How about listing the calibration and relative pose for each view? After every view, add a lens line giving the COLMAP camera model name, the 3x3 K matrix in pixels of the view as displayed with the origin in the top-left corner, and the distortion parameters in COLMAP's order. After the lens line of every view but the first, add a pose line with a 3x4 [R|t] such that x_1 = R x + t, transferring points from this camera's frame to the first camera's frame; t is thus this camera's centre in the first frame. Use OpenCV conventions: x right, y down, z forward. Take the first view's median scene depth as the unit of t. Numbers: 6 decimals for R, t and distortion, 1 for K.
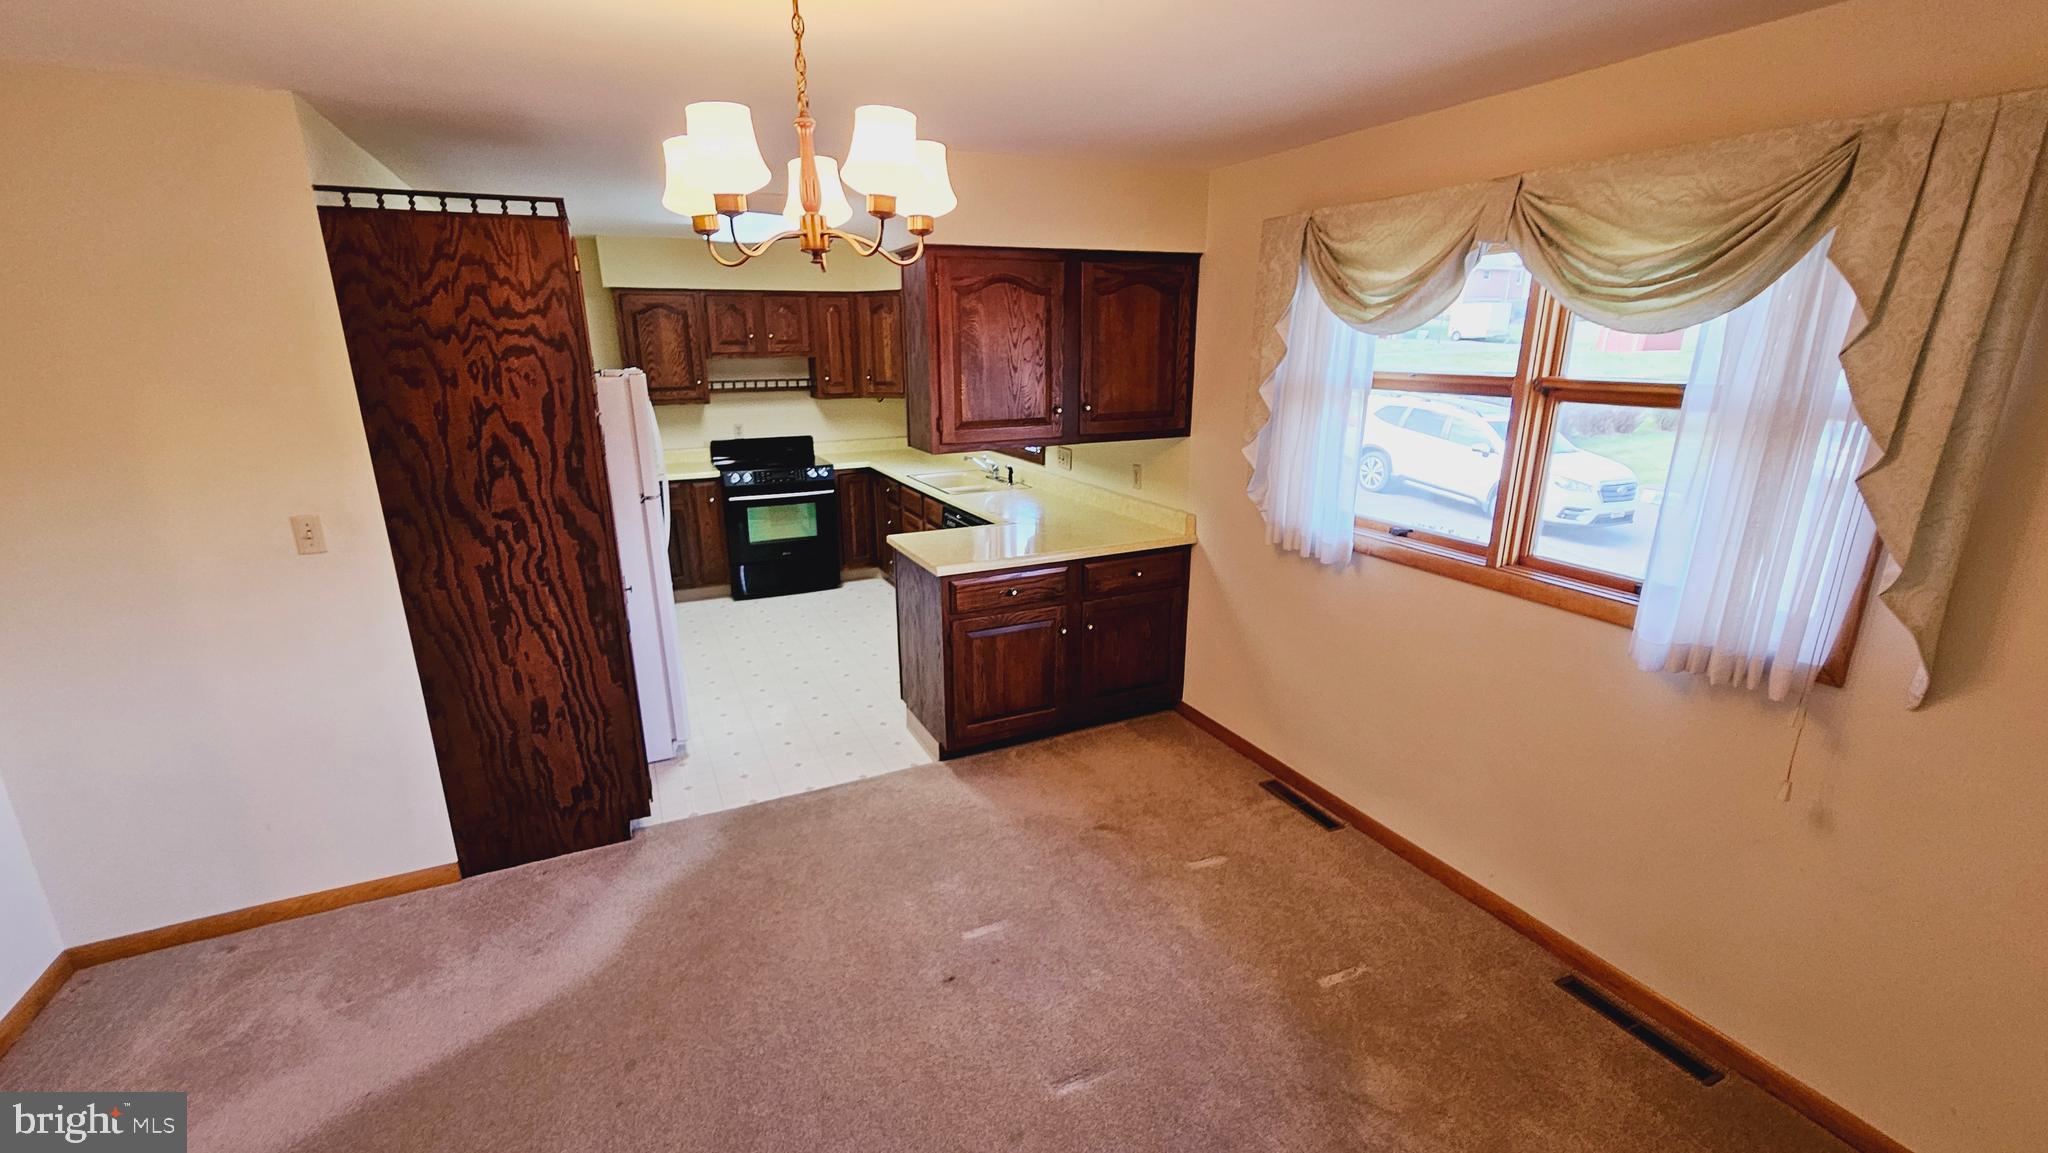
lens RADIAL K [[845.7, 0, 1020.7], [0, 845.7, 573.4], [0, 0, 1]] dist [-0.004806, -0.000308]
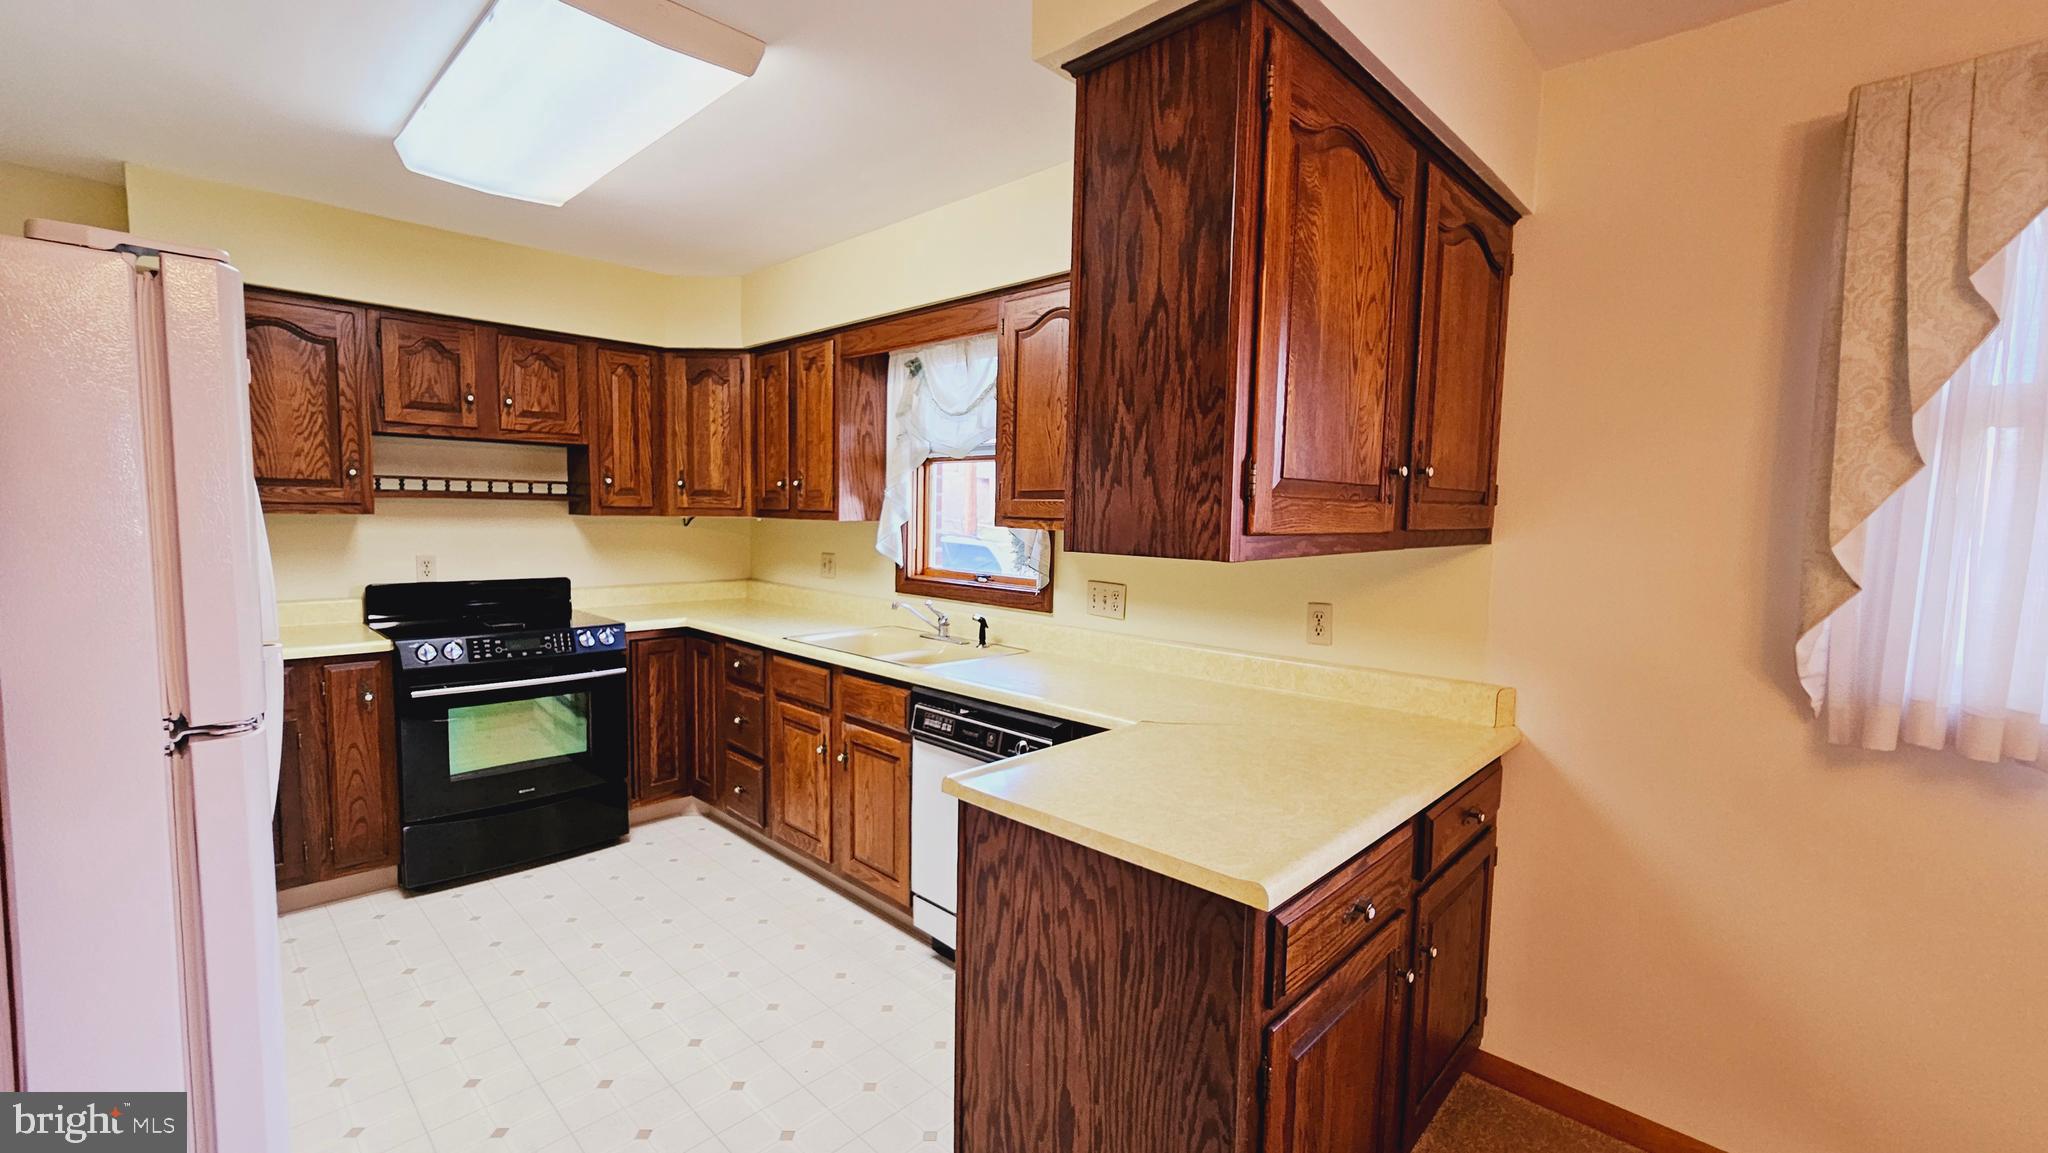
lens RADIAL K [[845.7, 0, 1020.0], [0, 845.7, 577.6], [0, 0, 1]] dist [-0.004806, -0.000308]
pose [[0.937099, -0.002436, 0.349056, -0.168046], [0.067554, 0.982336, -0.174505, -0.040796], [-0.342466, 0.187109, 0.920710, 0.371534]]
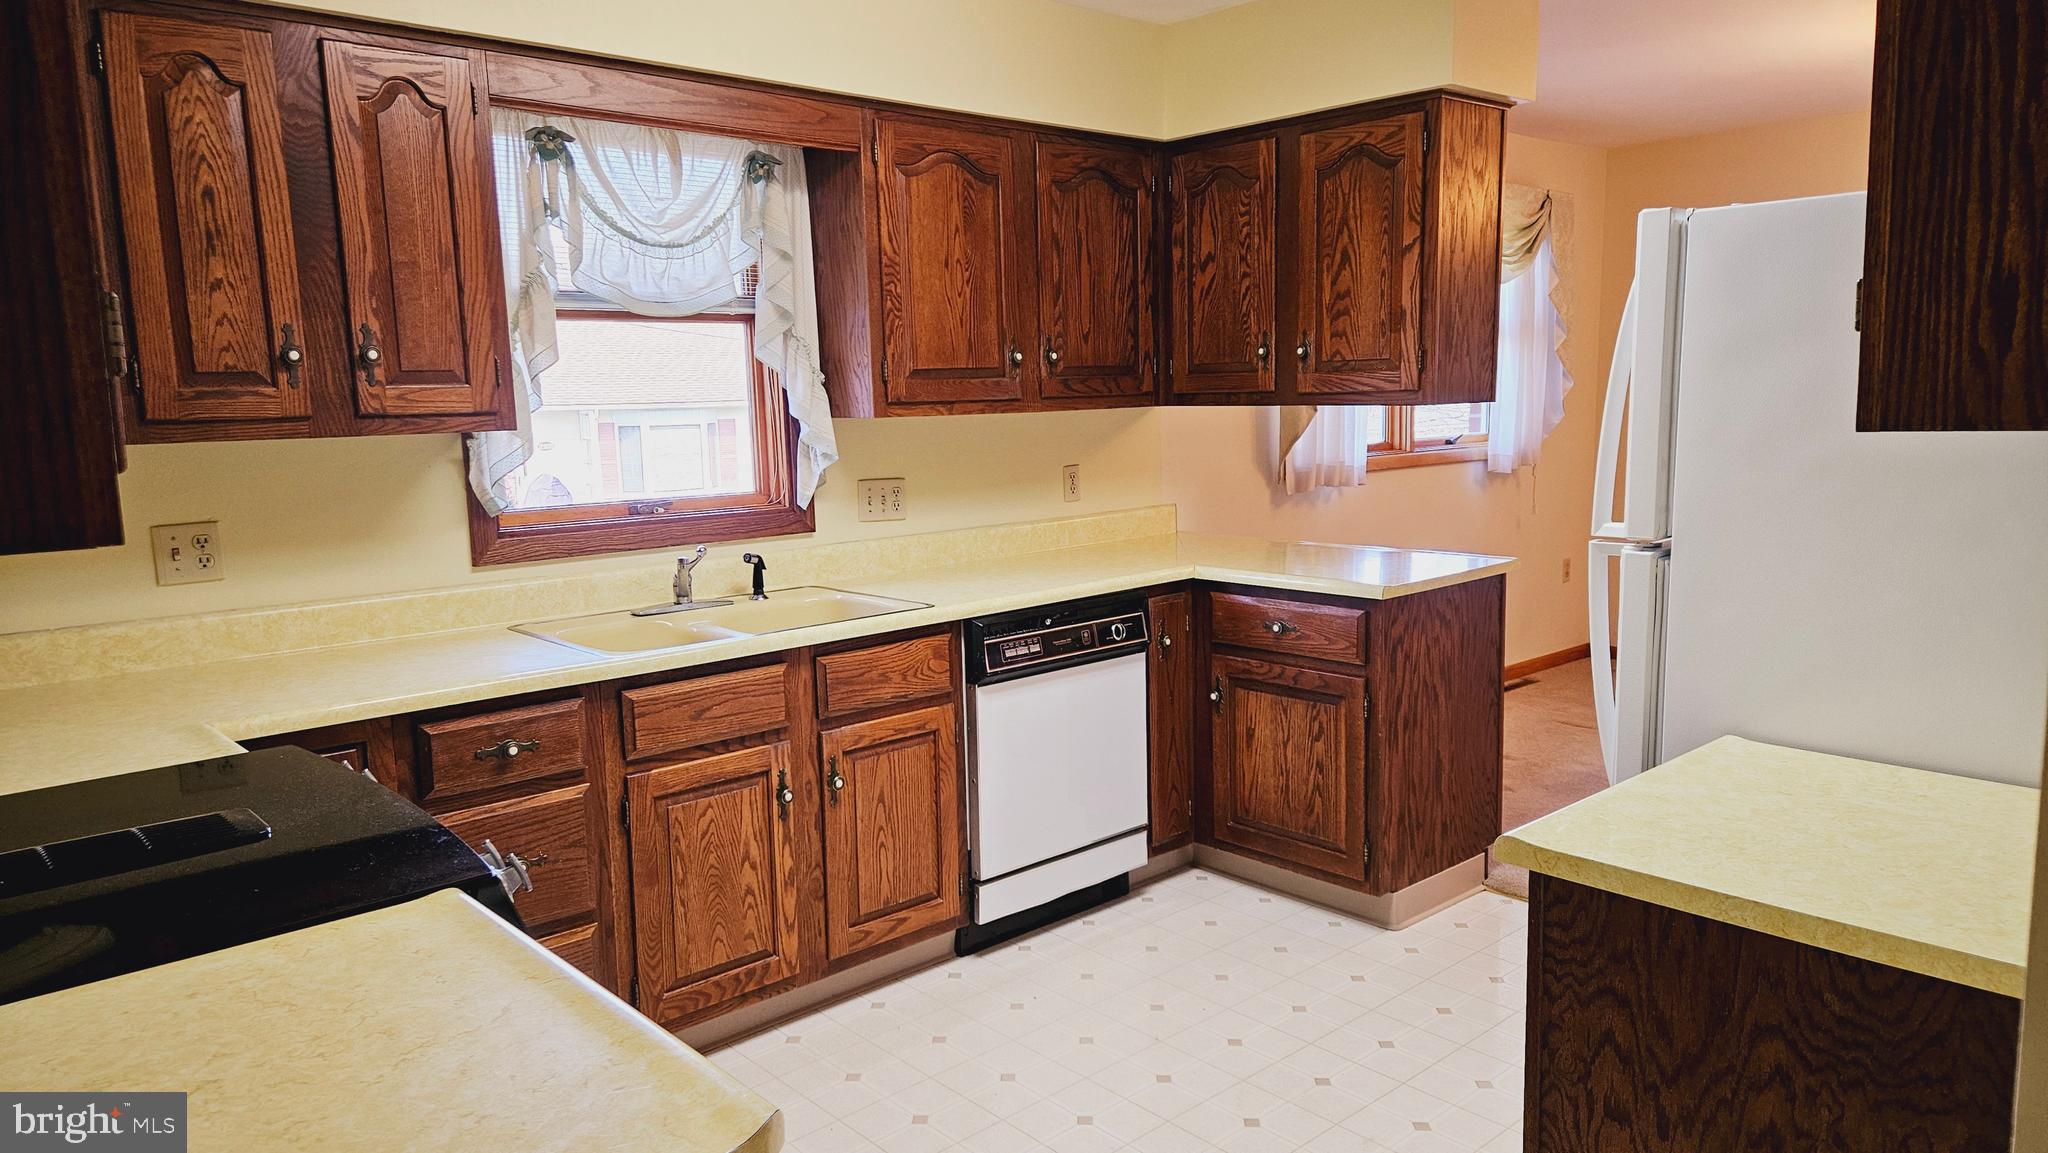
lens RADIAL K [[1325.1, 0, 1023.3], [0, 1325.1, 583.4], [0, 0, 1]] dist [0.010221, 0.001057]
pose [[-0.279092, -0.123953, 0.952231, -0.568770], [0.282900, 0.937010, 0.204888, -0.179900], [-0.917647, 0.326569, -0.226445, 0.888145]]
